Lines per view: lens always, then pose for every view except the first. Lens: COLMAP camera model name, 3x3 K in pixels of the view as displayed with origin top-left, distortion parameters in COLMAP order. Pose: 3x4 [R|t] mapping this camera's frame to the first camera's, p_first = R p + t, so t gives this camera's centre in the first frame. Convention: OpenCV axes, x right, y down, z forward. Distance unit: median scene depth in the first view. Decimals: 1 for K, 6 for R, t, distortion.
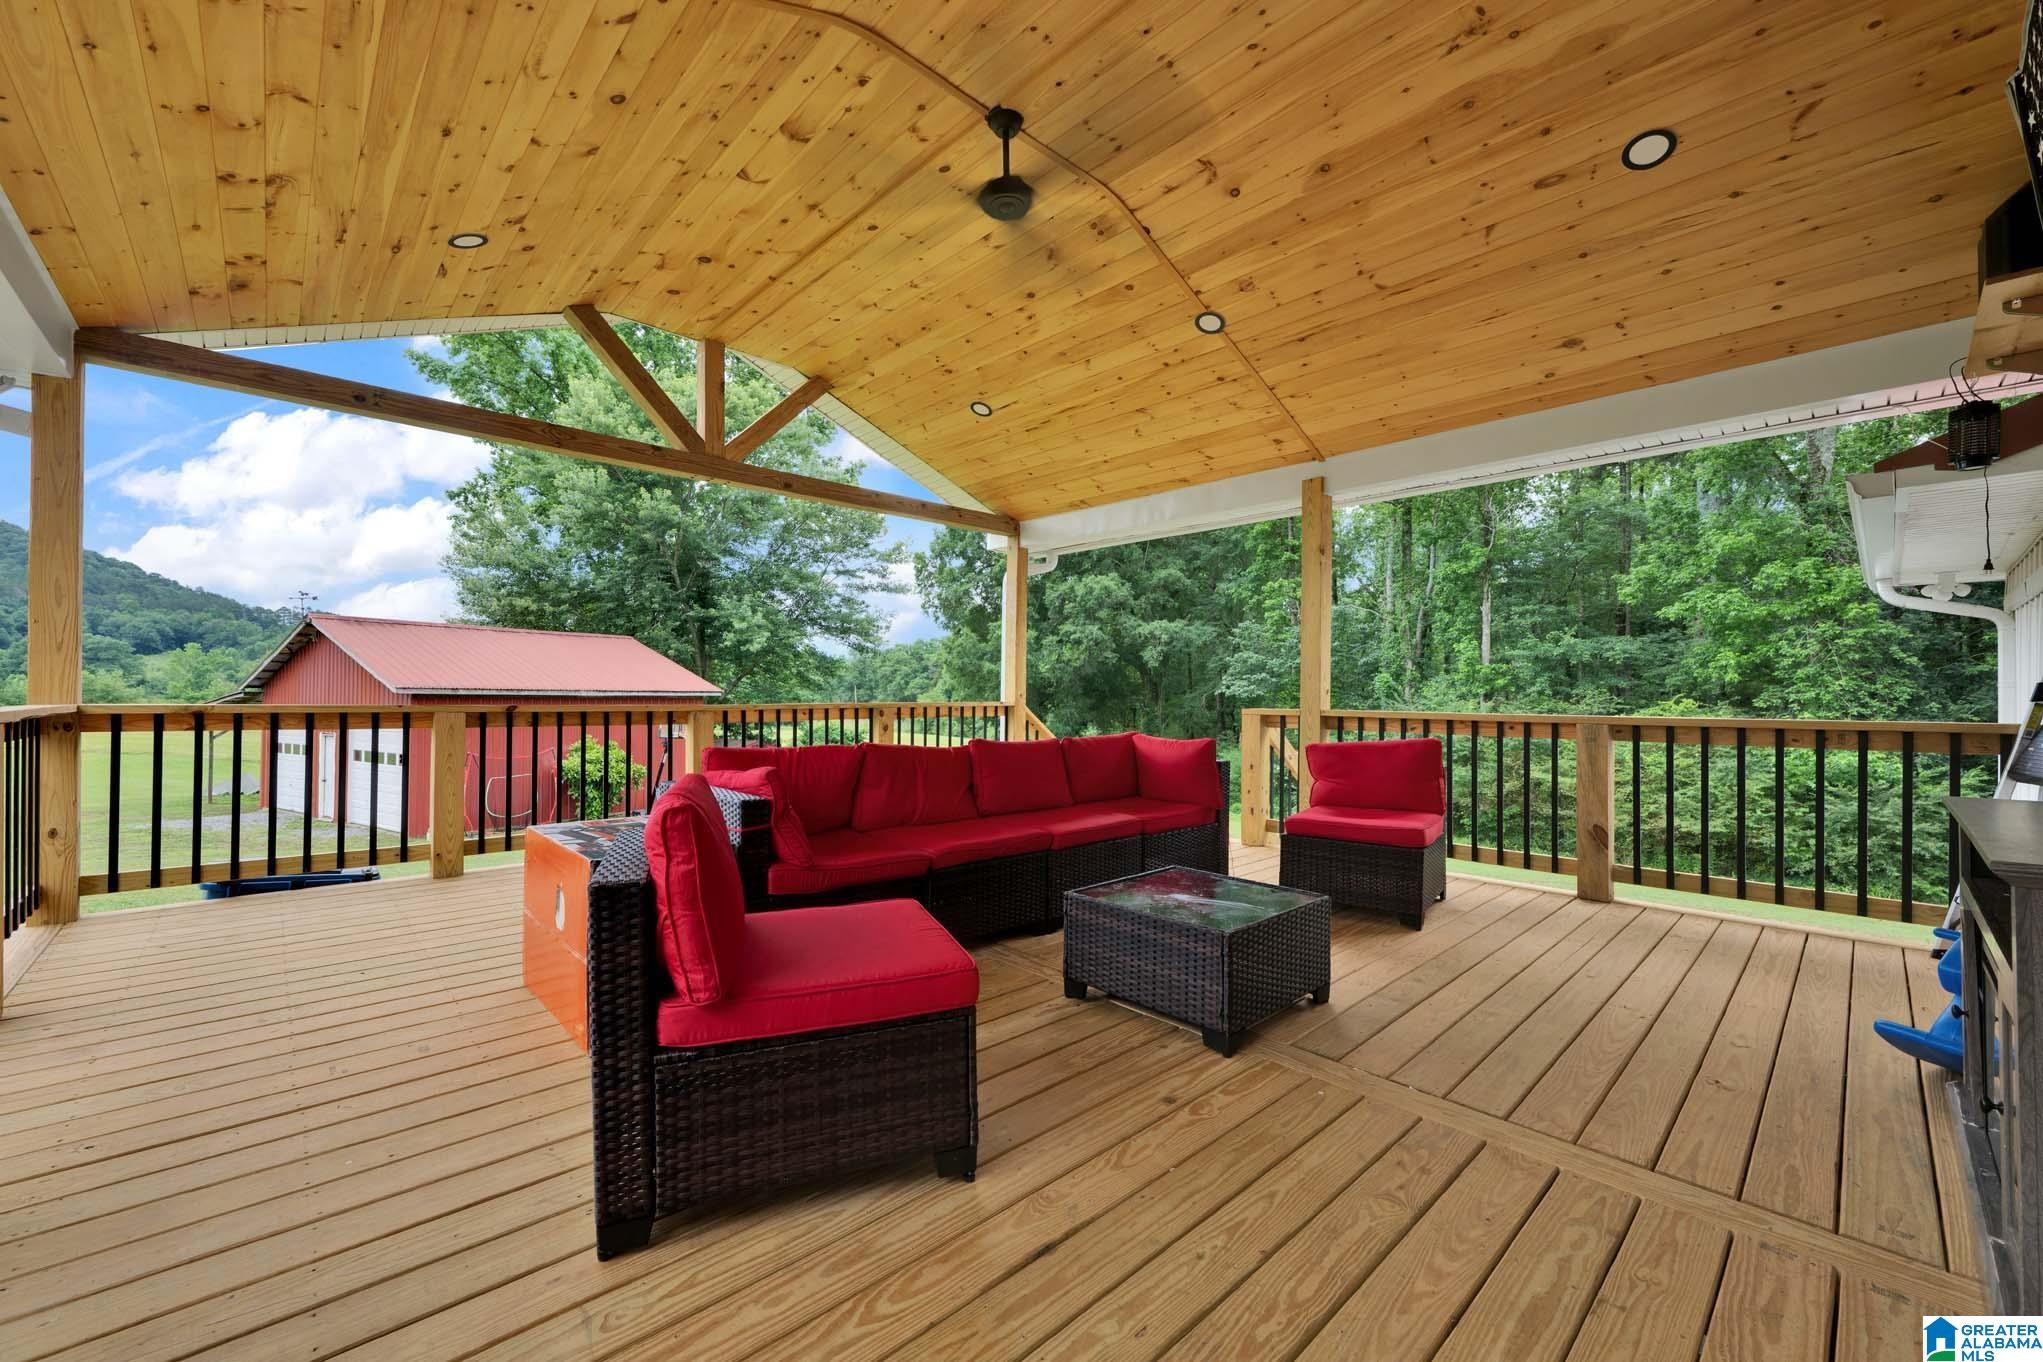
lens RADIAL K [[804.7, 0, 1021.6], [0, 804.7, 690.0], [0, 0, 1]] dist [-0.000609, 0.000037]
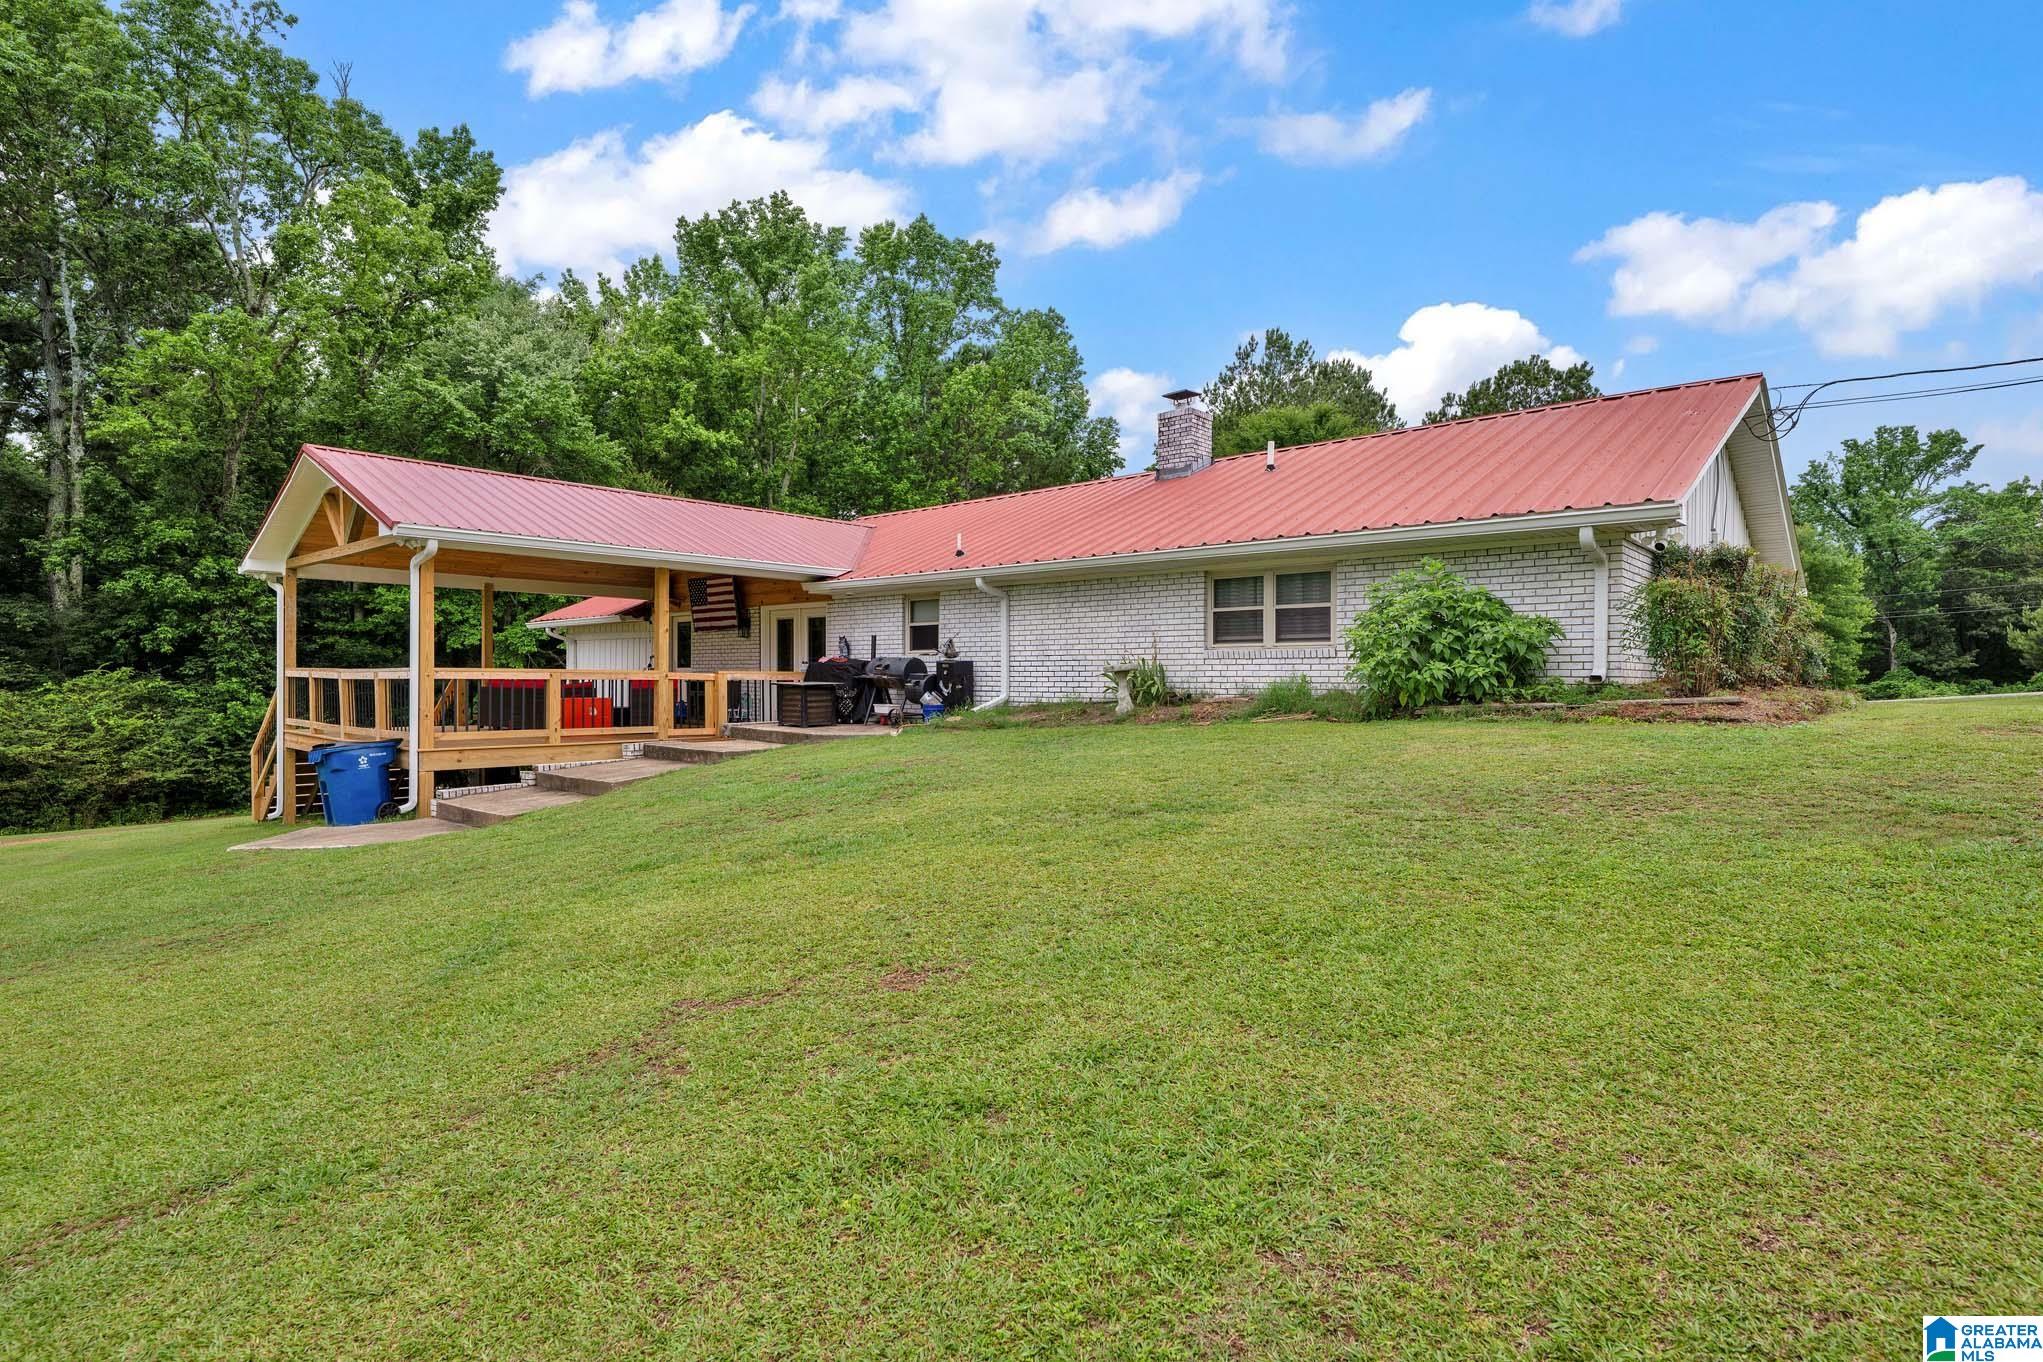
lens RADIAL K [[1020.8, 0, 1016.5], [0, 1020.8, 683.4], [0, 0, 1]] dist [-0.002362, 0.001257]
pose [[-0.090584, -0.014405, 0.995785, -0.743359], [-0.011522, 0.999844, 0.013416, 0.000113], [-0.995822, -0.010258, -0.090736, -0.098046]]
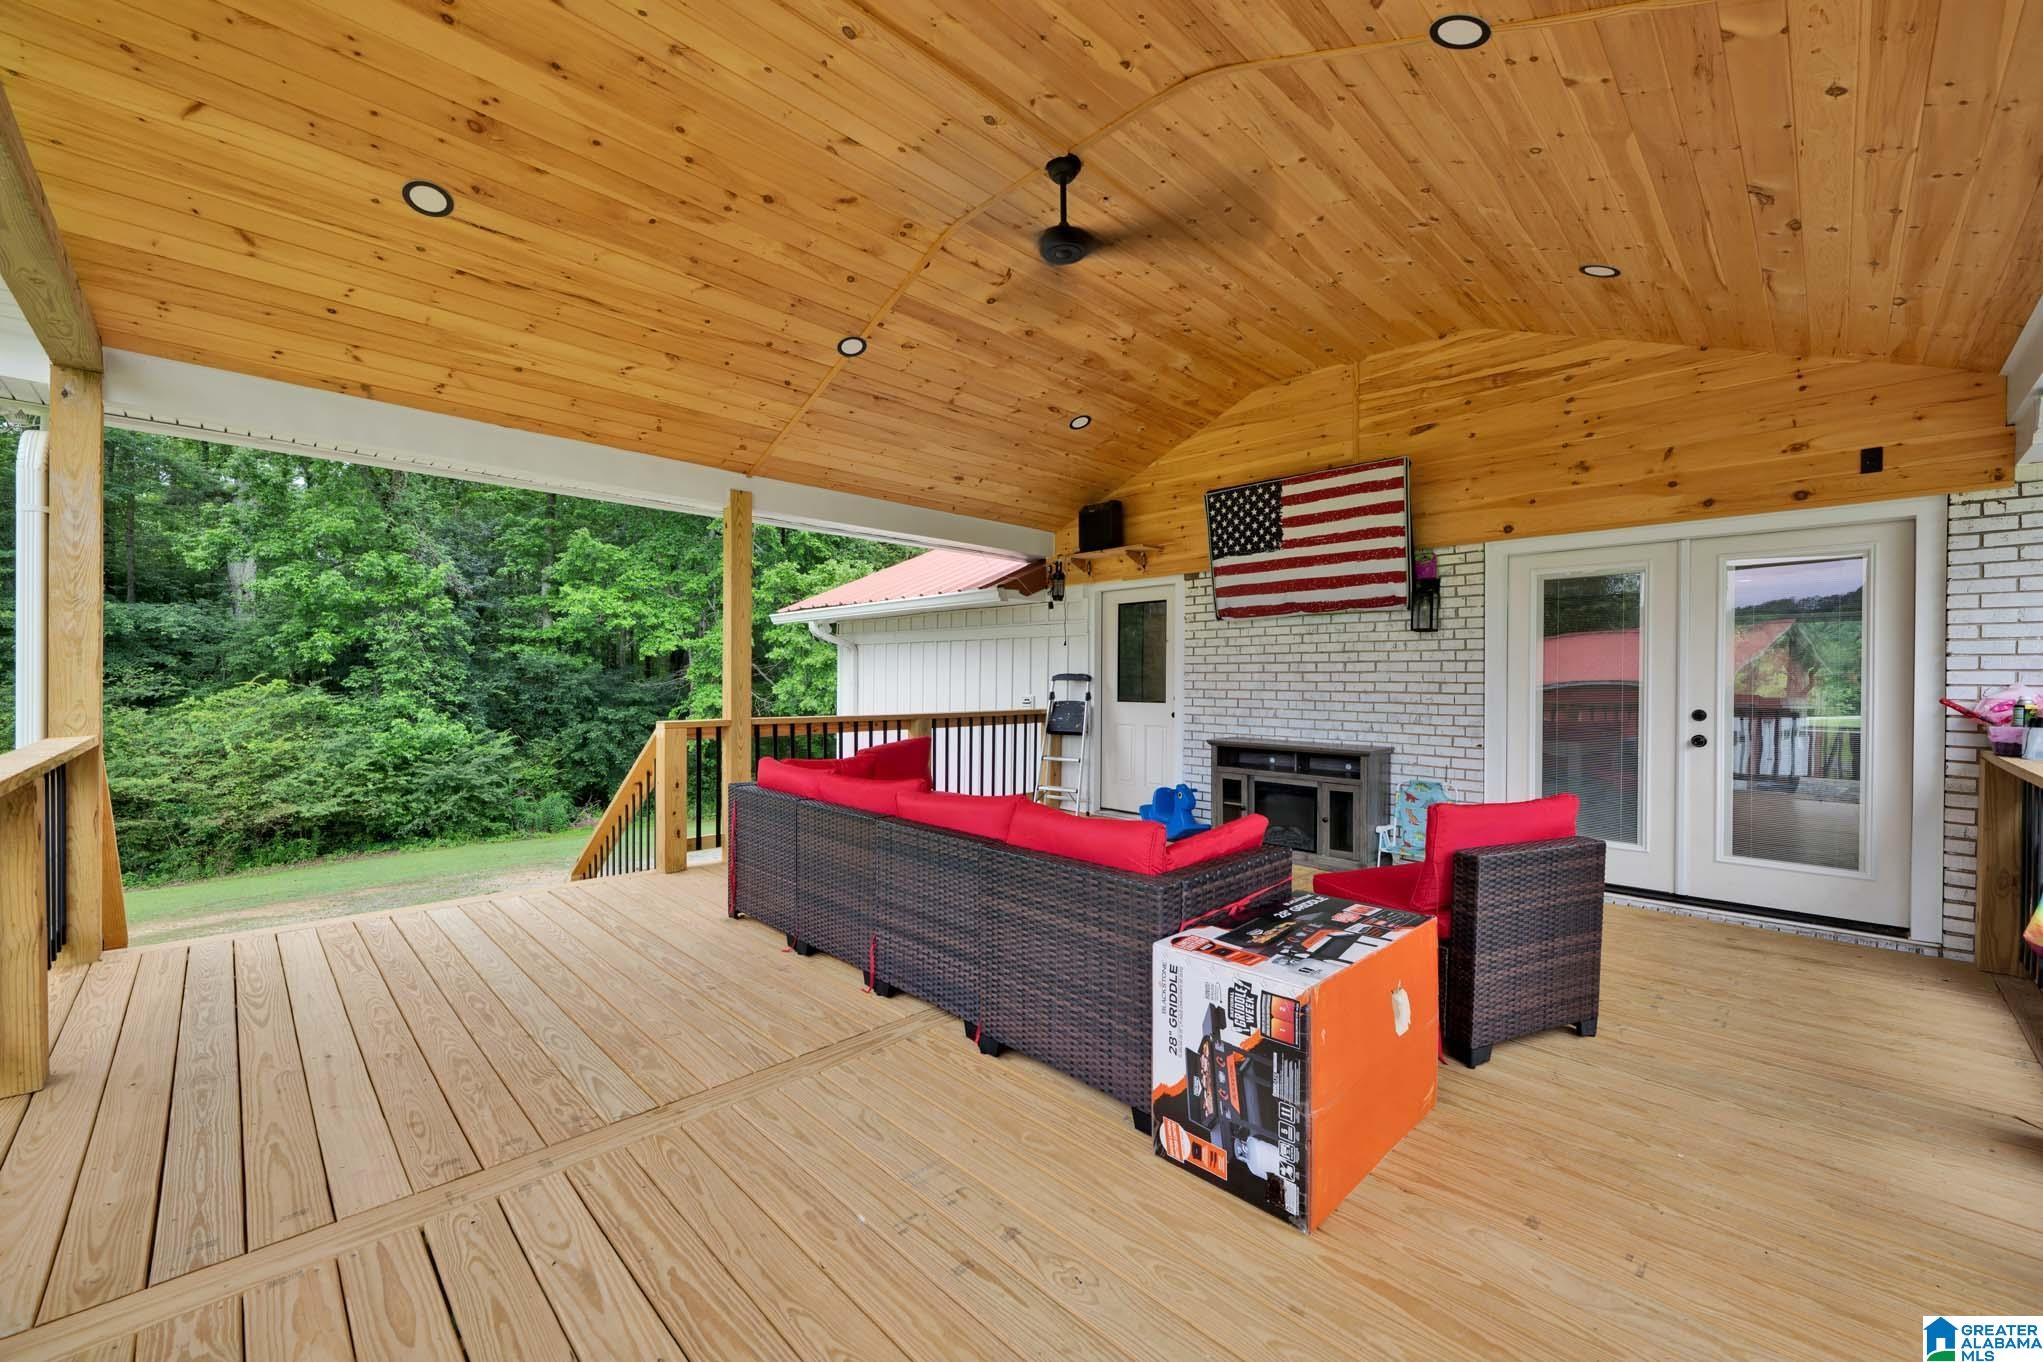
lens RADIAL K [[804.7, 0, 1024.4], [0, 804.7, 682.1], [0, 0, 1]] dist [-0.000609, 0.000037]
pose [[-0.026111, -0.013463, 0.999568, -0.157808], [-0.011668, 0.999845, 0.013162, -0.009676], [-0.999591, -0.011320, -0.026264, 0.160009]]
